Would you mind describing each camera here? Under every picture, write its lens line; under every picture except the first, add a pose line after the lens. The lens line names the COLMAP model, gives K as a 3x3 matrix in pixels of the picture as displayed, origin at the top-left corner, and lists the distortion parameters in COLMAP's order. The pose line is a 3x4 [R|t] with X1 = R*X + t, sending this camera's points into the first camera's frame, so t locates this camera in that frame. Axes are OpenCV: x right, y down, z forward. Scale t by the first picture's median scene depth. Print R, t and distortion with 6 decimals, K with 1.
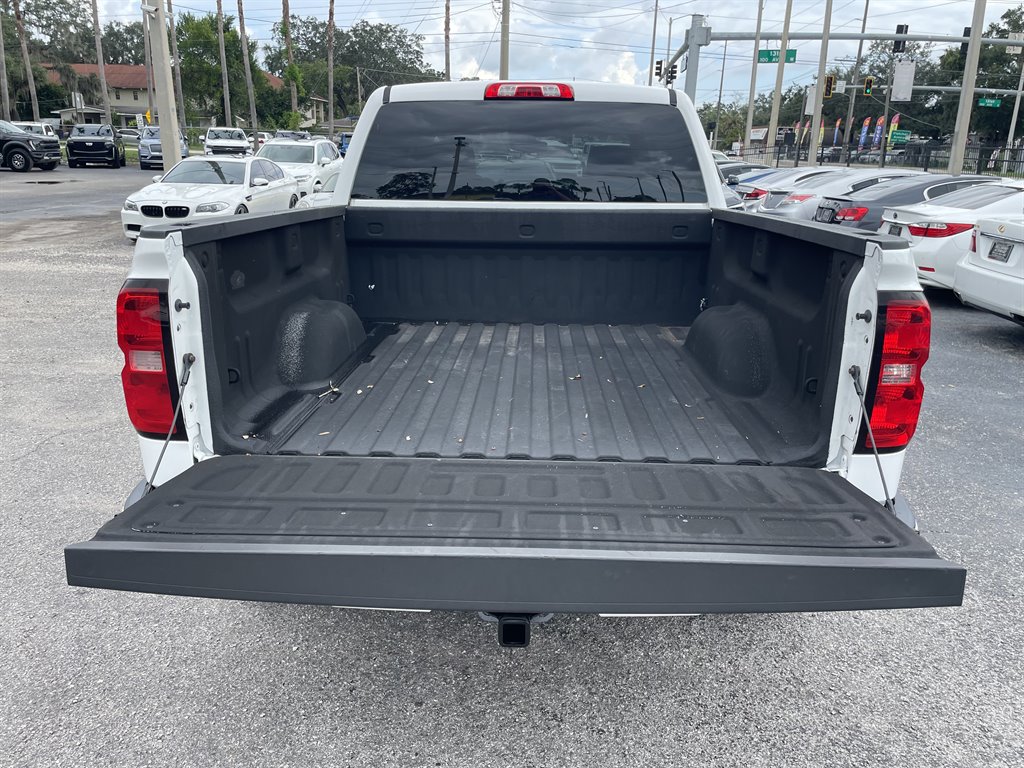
lens RADIAL K [[770.2, 0, 512.9], [0, 770.2, 396.4], [0, 0, 1]] dist [0.009774, 0.001744]
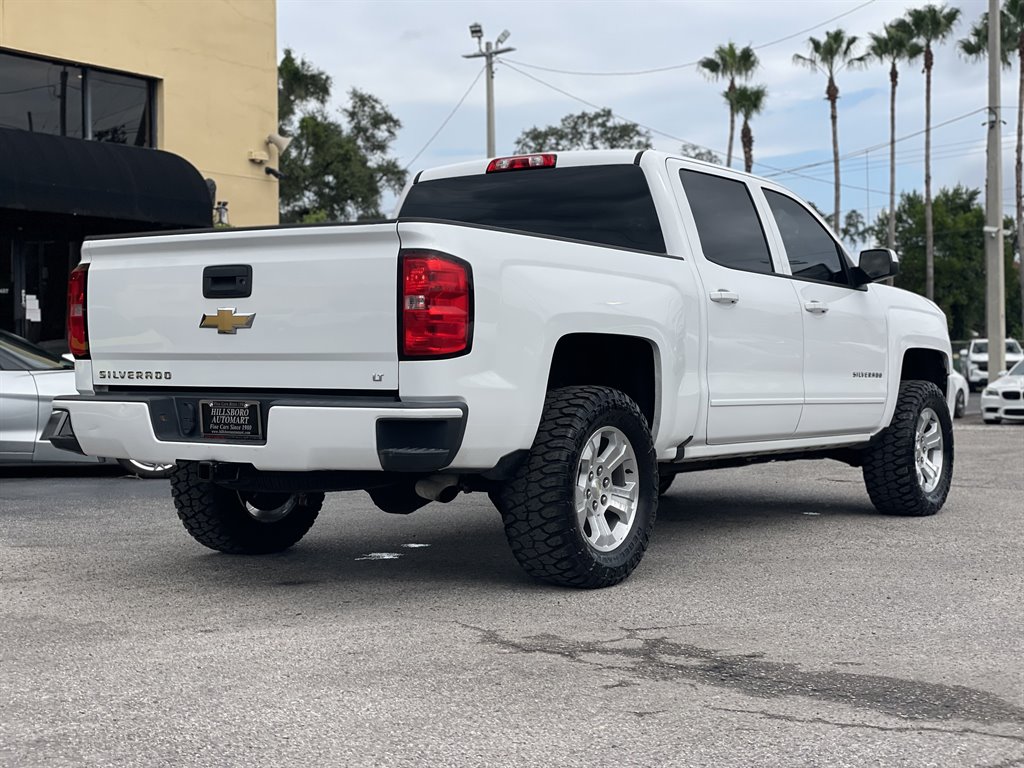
lens RADIAL K [[1525.9, 0, 494.6], [0, 1525.9, 382.0], [0, 0, 1]] dist [0.207016, -0.575175]
pose [[0.830357, -0.027561, -0.556550, 0.049808], [-0.146353, 0.952926, -0.265544, 0.120419], [0.537669, 0.301949, 0.787235, -0.322499]]
